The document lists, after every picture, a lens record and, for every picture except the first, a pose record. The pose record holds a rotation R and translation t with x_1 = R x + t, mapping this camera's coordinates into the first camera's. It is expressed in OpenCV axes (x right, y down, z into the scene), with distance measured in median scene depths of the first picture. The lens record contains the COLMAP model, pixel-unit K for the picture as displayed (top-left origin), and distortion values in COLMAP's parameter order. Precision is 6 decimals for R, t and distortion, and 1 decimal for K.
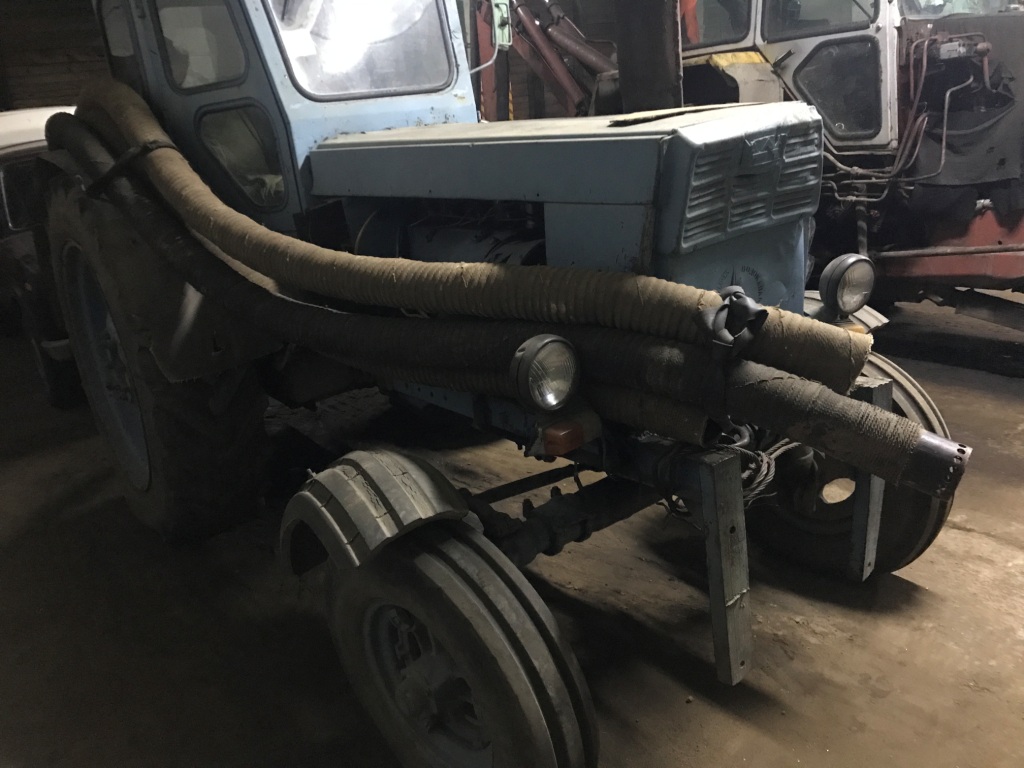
lens RADIAL K [[838.0, 0, 520.1], [0, 838.0, 383.8], [0, 0, 1]] dist [0.041289, -0.051636]
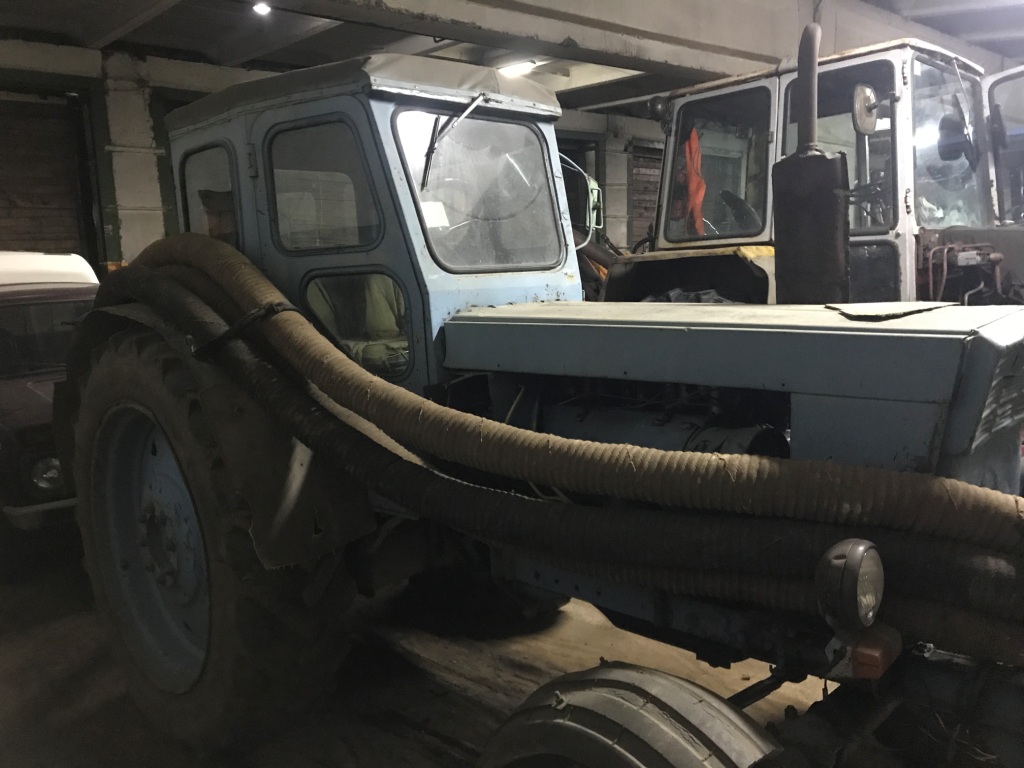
lens RADIAL K [[838.0, 0, 511.7], [0, 838.0, 374.8], [0, 0, 1]] dist [0.041289, -0.051636]
pose [[0.990137, 0.042988, 0.133345, -0.293710], [-0.015275, 0.979212, -0.202261, -0.026964], [-0.139268, 0.198230, 0.970211, 0.080019]]
